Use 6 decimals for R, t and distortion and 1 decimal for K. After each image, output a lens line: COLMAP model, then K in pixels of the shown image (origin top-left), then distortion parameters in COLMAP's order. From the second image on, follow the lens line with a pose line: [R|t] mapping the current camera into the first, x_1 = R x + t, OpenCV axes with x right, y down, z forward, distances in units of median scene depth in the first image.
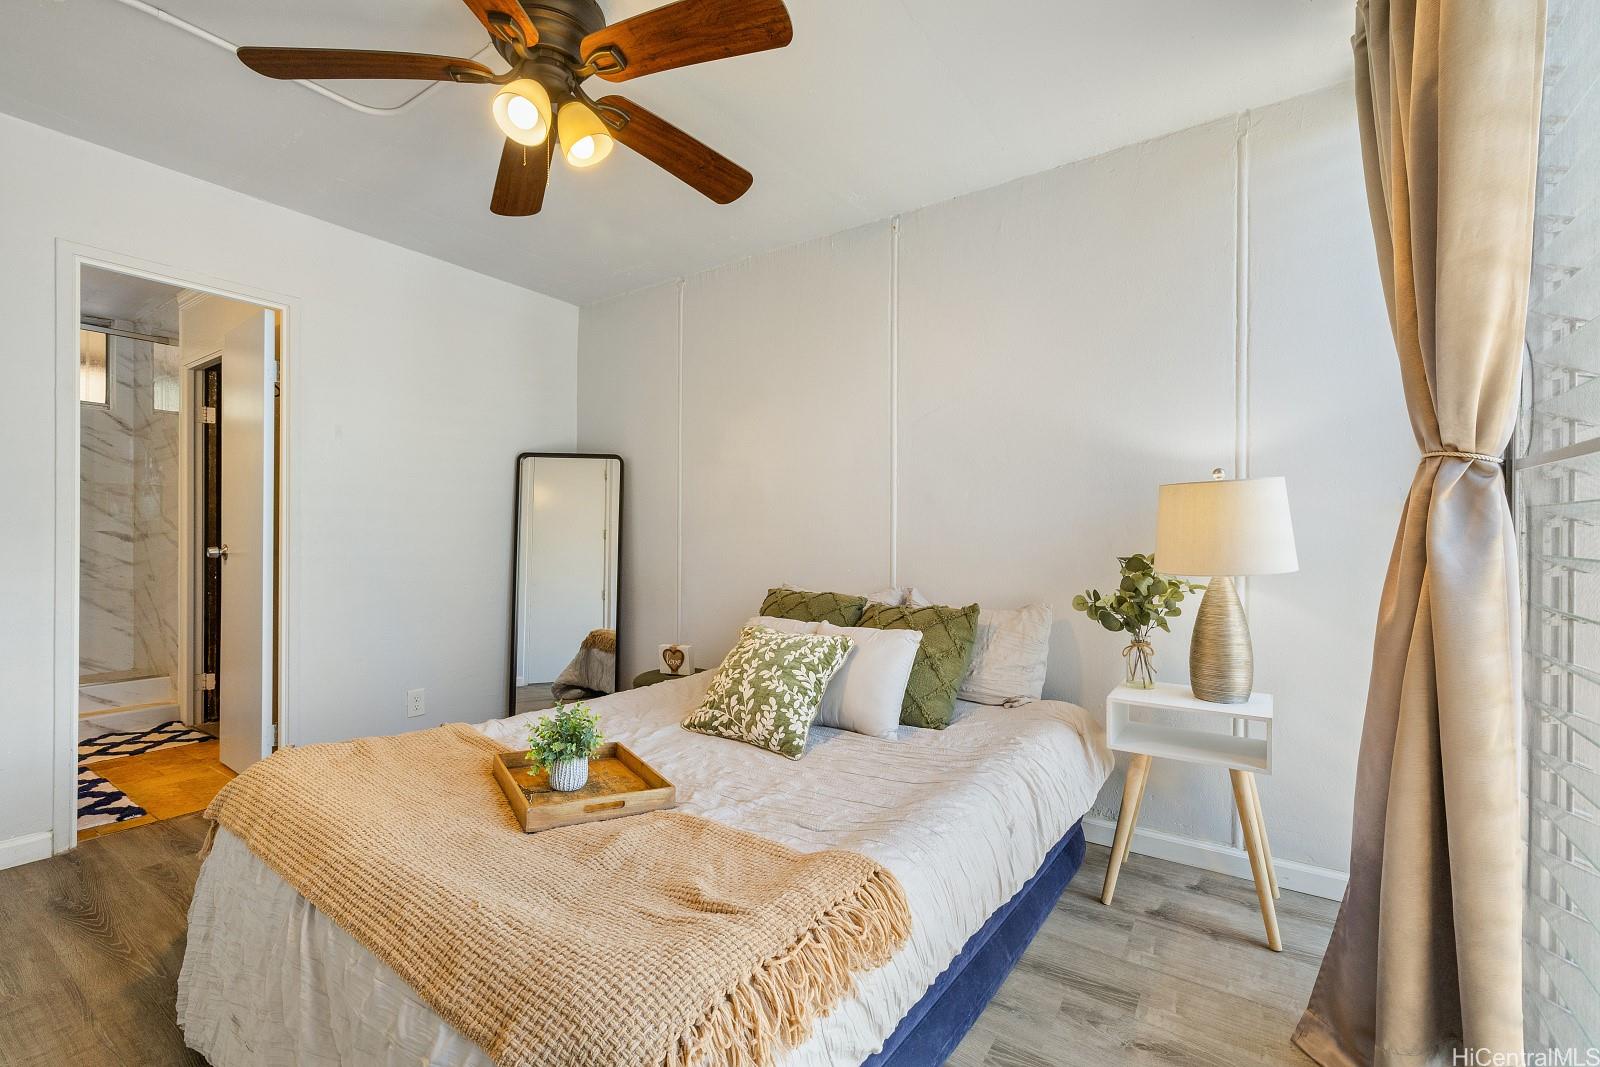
lens RADIAL K [[694.6, 0, 801.0], [0, 694.6, 532.3], [0, 0, 1]] dist [0.009837, 0.000083]
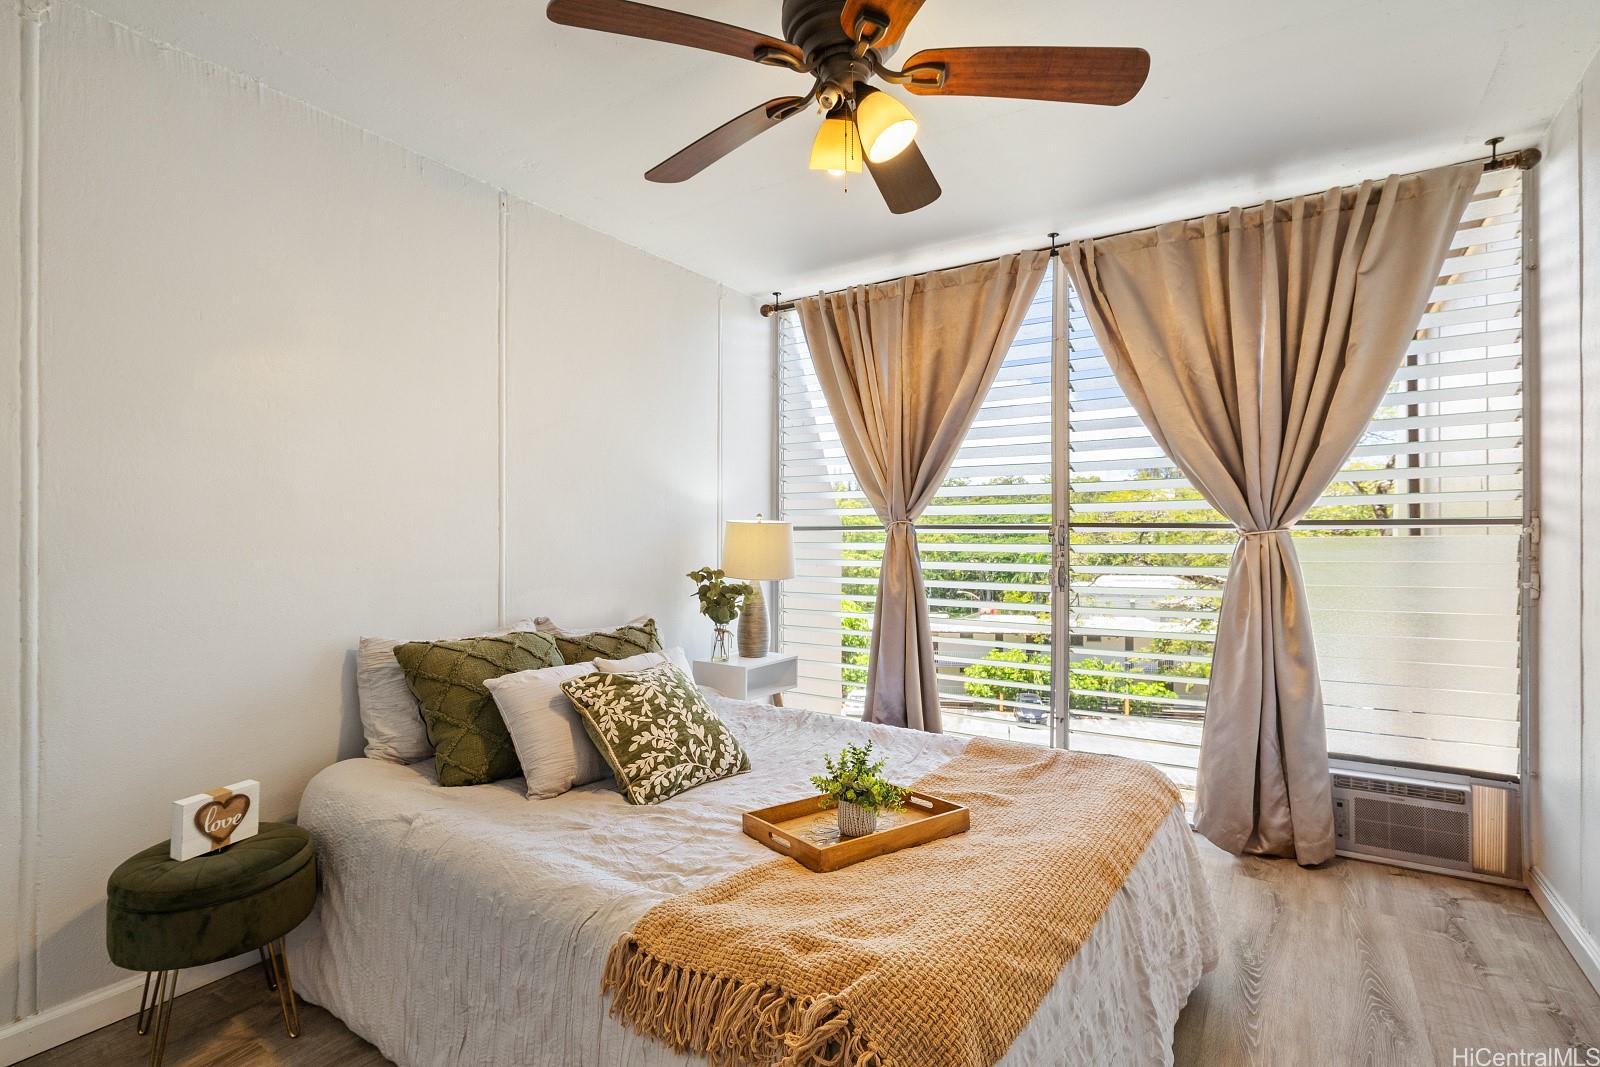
lens RADIAL K [[760.0, 0, 798.4], [0, 760.0, 537.6], [0, 0, 1]] dist [-0.005655, 0.001054]
pose [[-0.013559, 0.001712, 0.999907, -1.100660], [-0.000012, 0.999999, -0.001712, -0.030327], [-0.999908, -0.000035, -0.013559, 0.874447]]
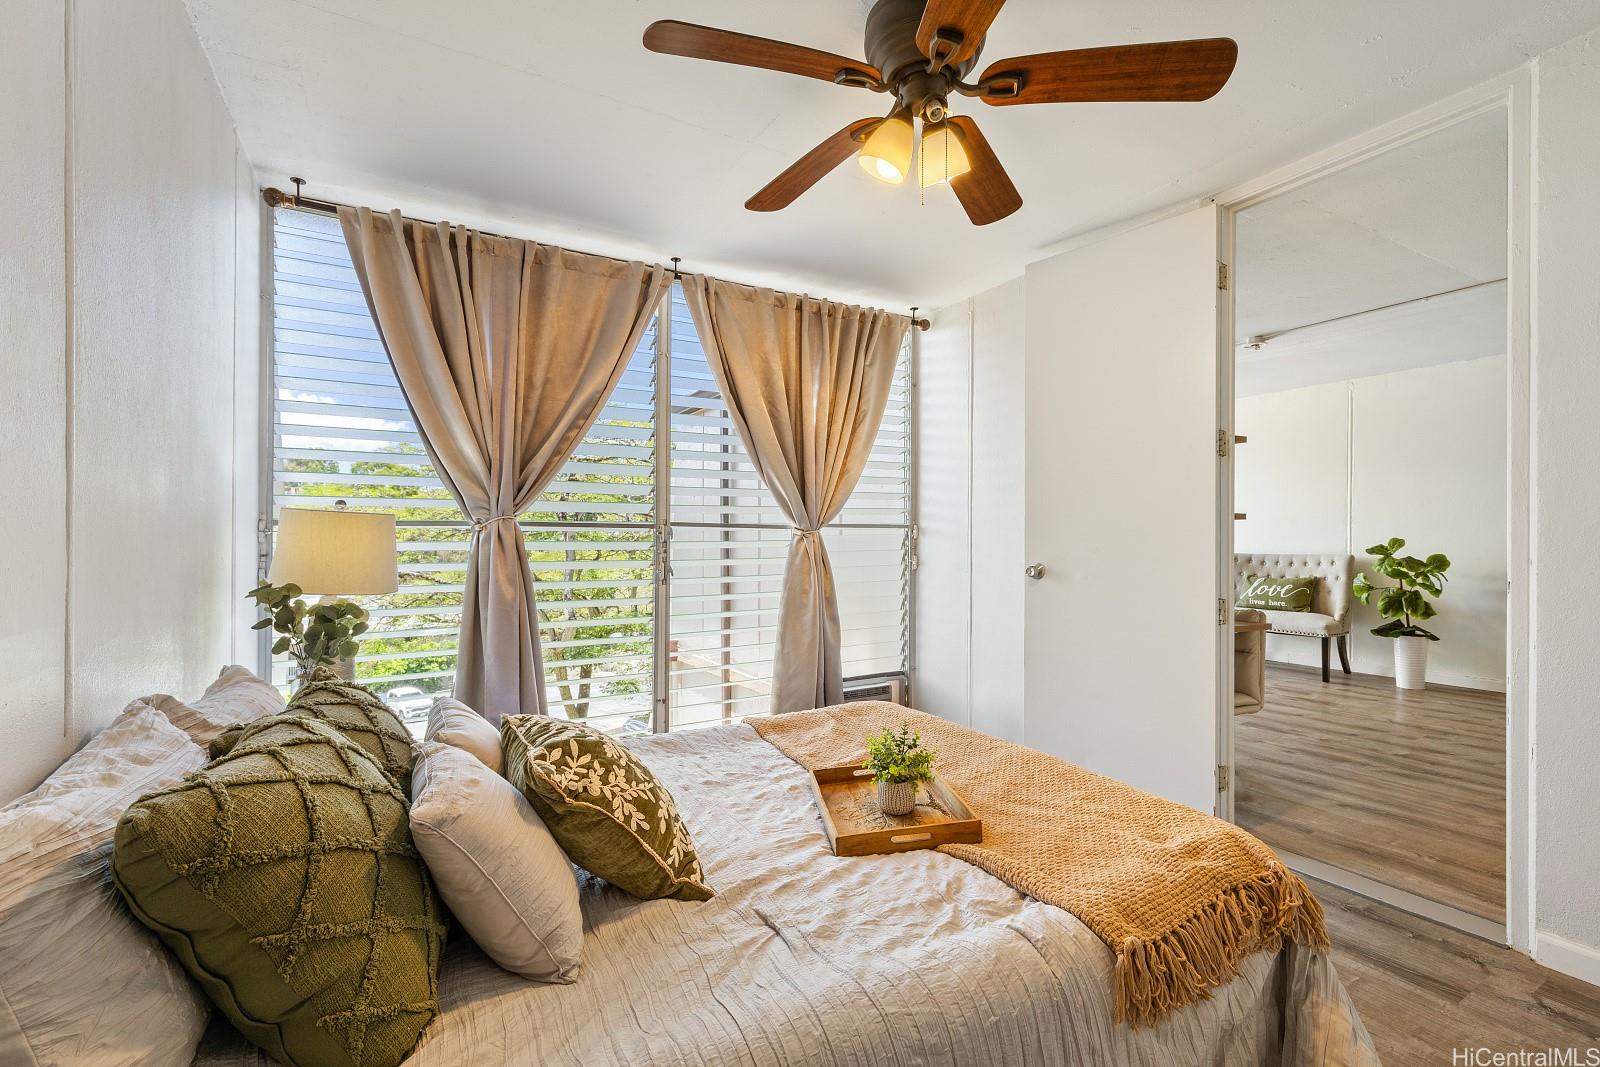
lens RADIAL K [[694.6, 0, 796.9], [0, 694.6, 537.4], [0, 0, 1]] dist [0.009837, 0.000083]
pose [[-0.894383, 0.001330, 0.447300, -0.537595], [0.001209, 0.999999, -0.000555, -0.027134], [-0.447301, 0.000044, -0.894384, 1.564591]]
